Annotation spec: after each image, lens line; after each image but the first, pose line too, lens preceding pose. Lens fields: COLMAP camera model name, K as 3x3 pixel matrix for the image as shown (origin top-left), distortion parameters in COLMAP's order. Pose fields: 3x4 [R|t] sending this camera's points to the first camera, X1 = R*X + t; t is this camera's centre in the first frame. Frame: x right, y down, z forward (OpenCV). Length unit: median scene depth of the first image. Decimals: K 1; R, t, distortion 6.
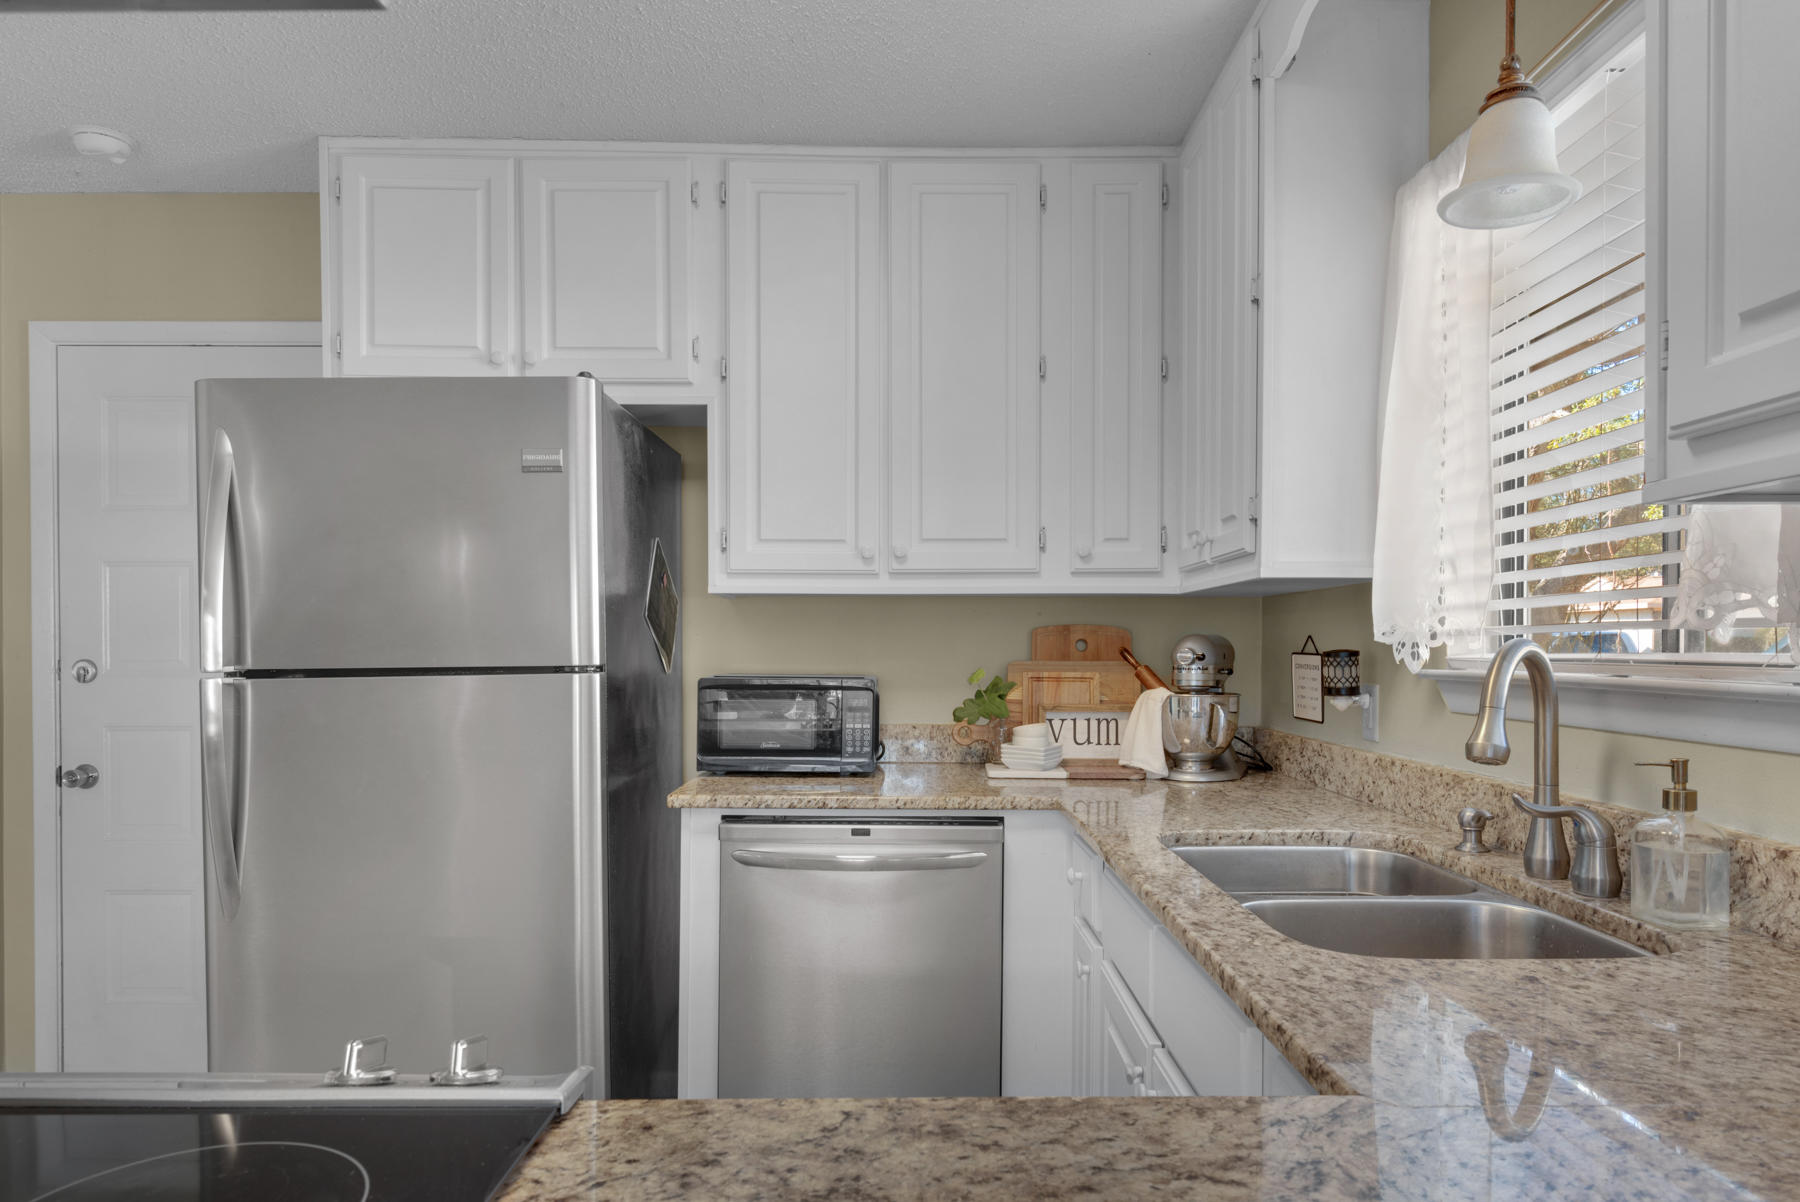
lens RADIAL K [[1095.9, 0, 909.9], [0, 1095.9, 662.4], [0, 0, 1]] dist [0.007164, -0.000016]
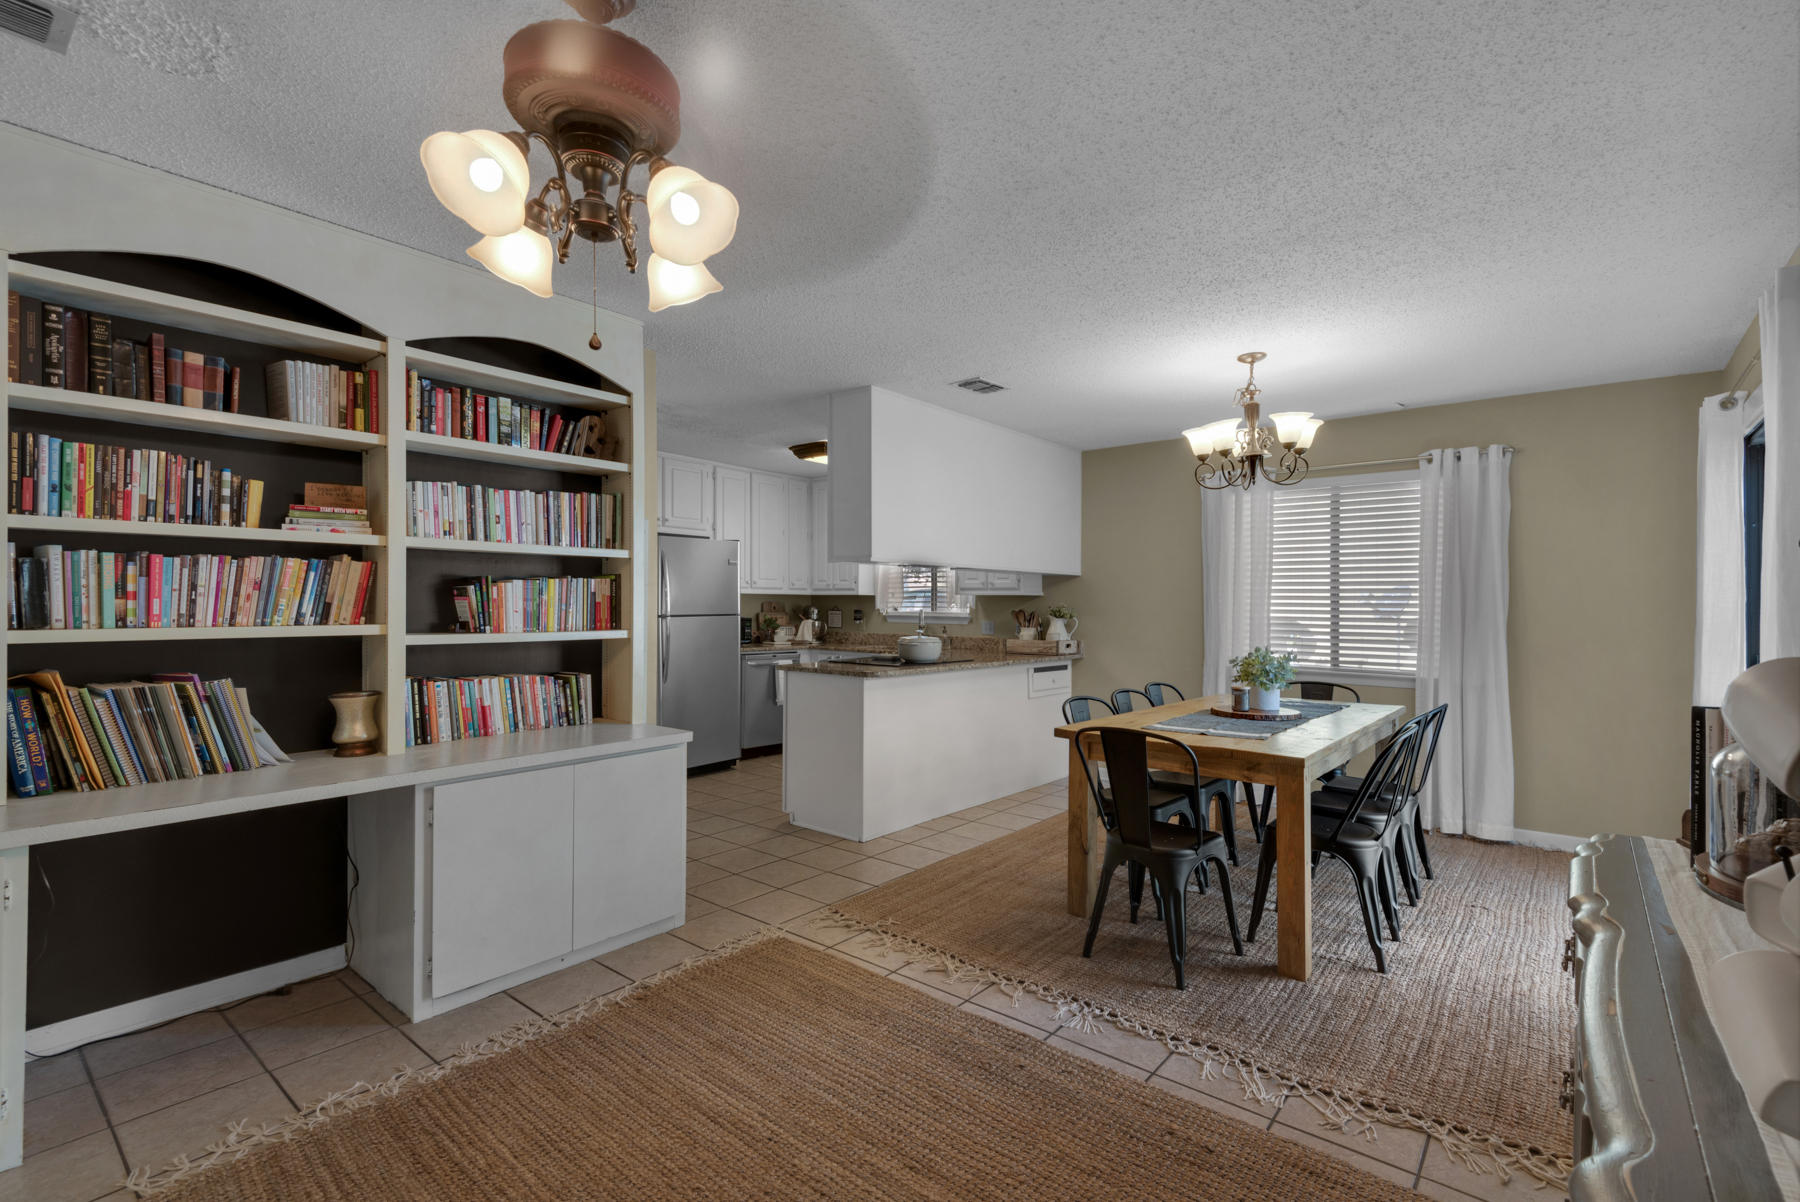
lens RADIAL K [[806.1, 0, 895.8], [0, 806.1, 611.2], [0, 0, 1]] dist [0.001424, -0.000036]
pose [[0.646062, -0.001276, 0.763284, -1.955987], [0.002431, 0.999997, -0.000385, -0.004396], [-0.763281, 0.002104, 0.646063, -1.201822]]
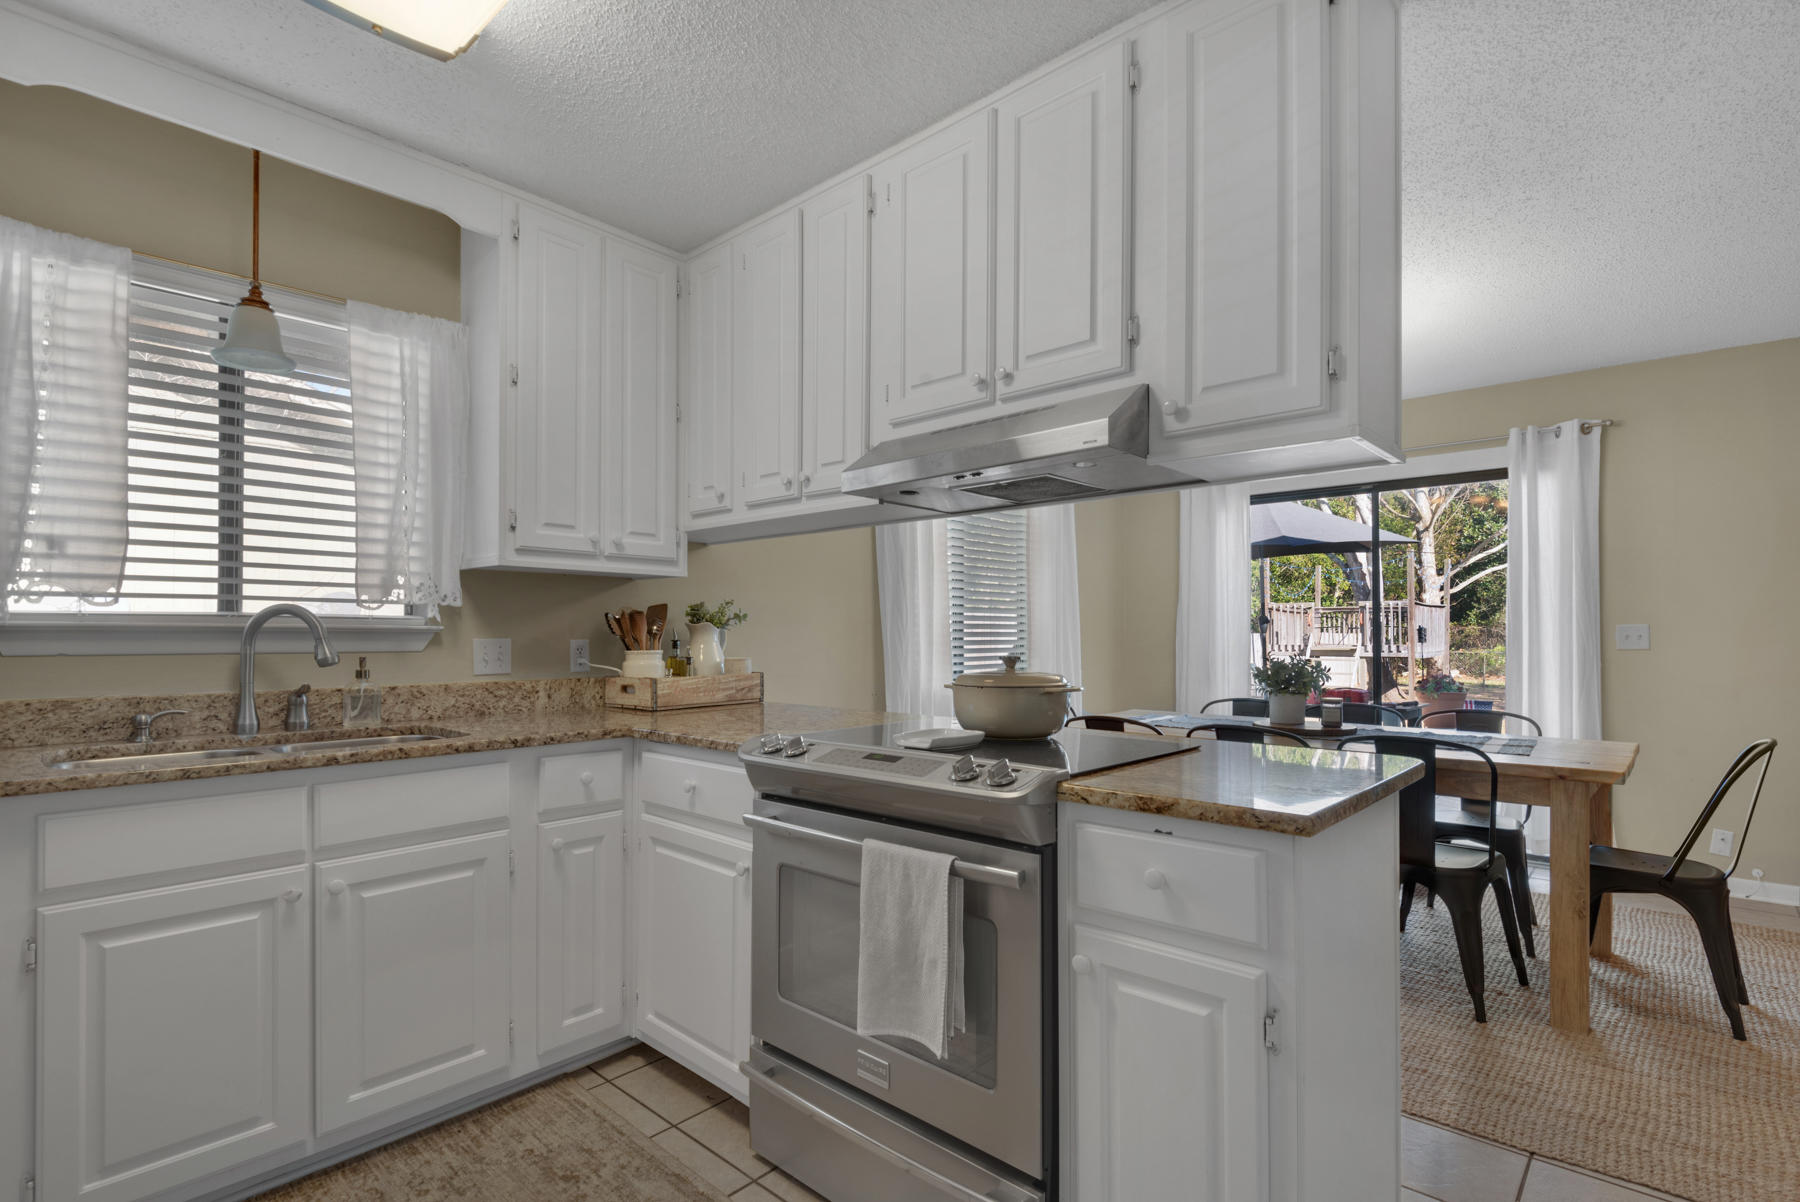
lens RADIAL K [[852.3, 0, 903.6], [0, 852.3, 623.2], [0, 0, 1]] dist [0.019019, -0.018929]
pose [[-0.731376, 0.004647, 0.681959, -0.771199], [0.005164, 0.999986, -0.001275, 0.012440], [-0.681955, 0.002589, -0.731390, 0.843960]]
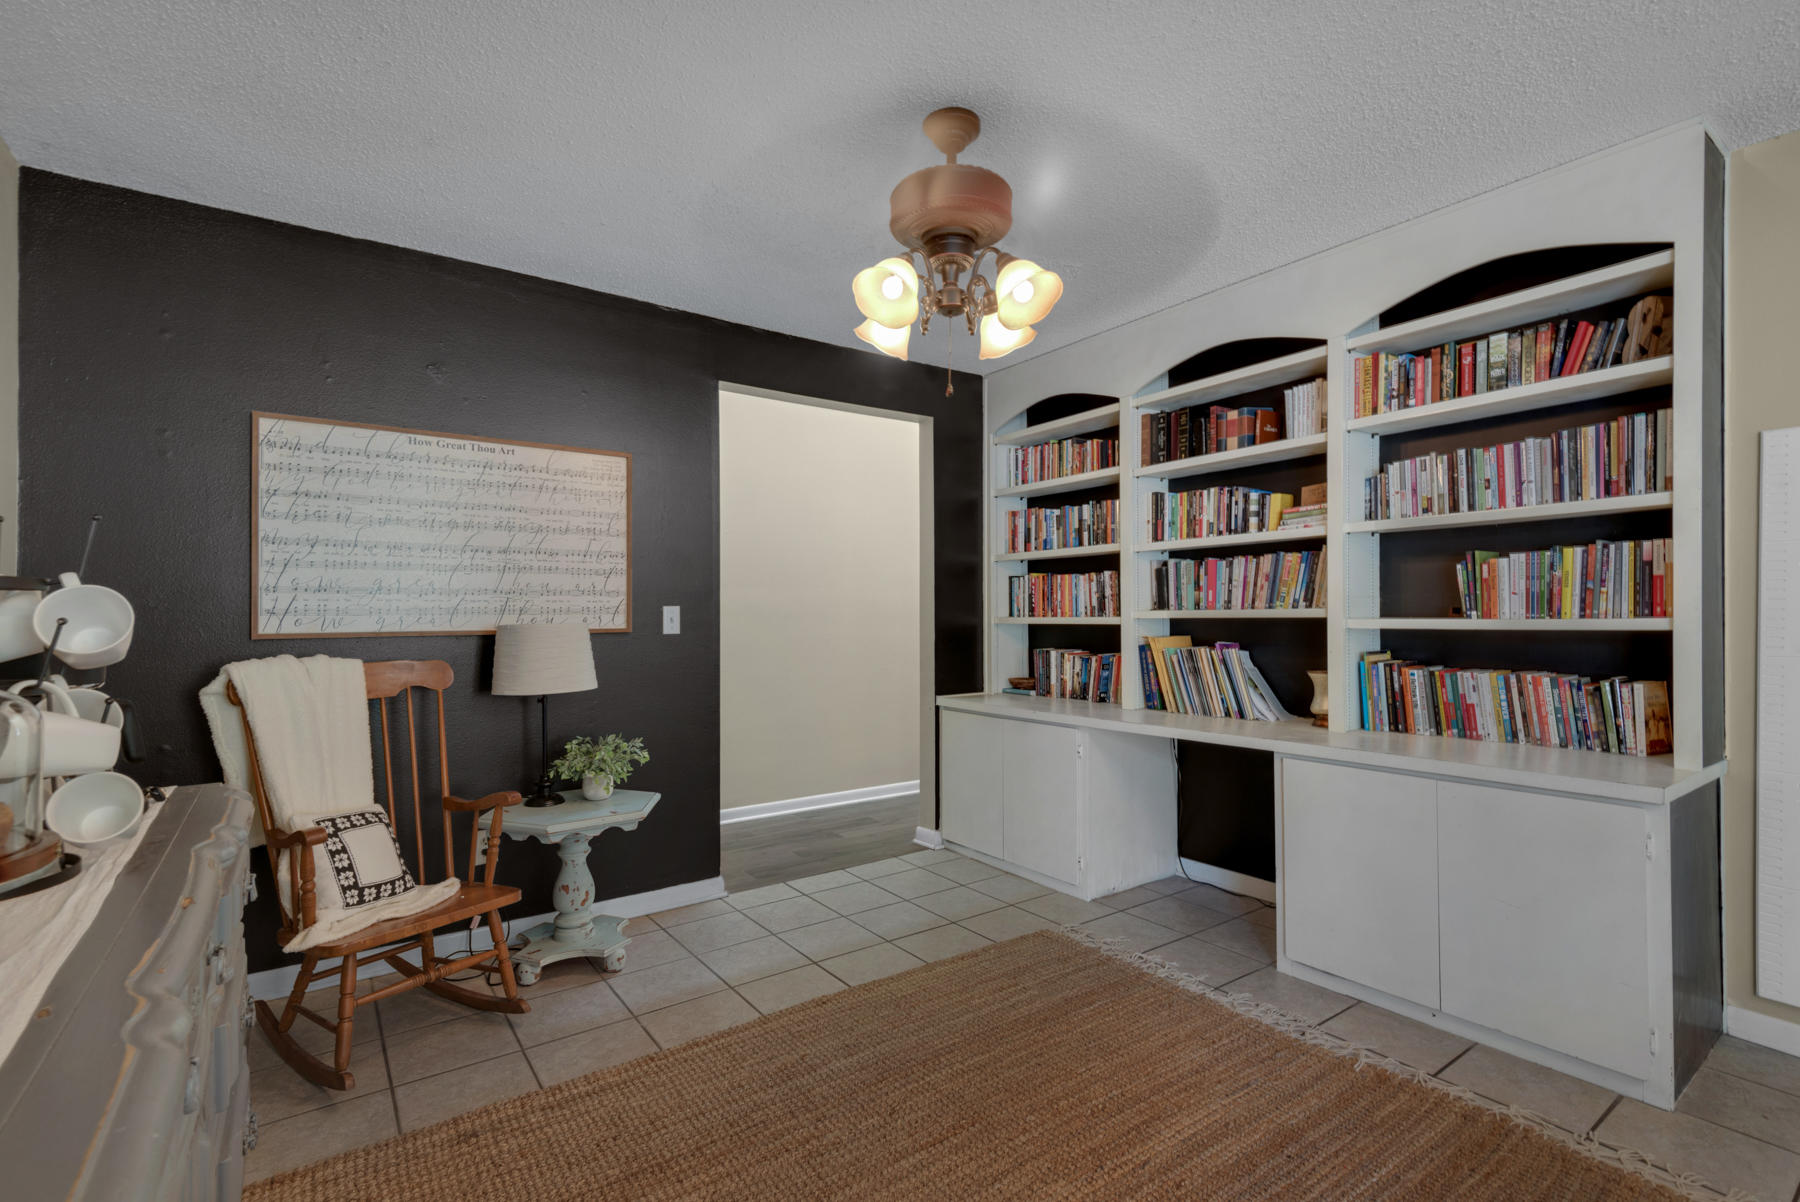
lens RADIAL K [[830.9, 0, 912.9], [0, 830.9, 612.3], [0, 0, 1]] dist [0.023618, -0.000466]
pose [[0.579937, -0.007499, -0.814627, -0.905087], [-0.001408, 0.999947, -0.010207, 0.032607], [0.814660, 0.007066, 0.579896, -1.164071]]
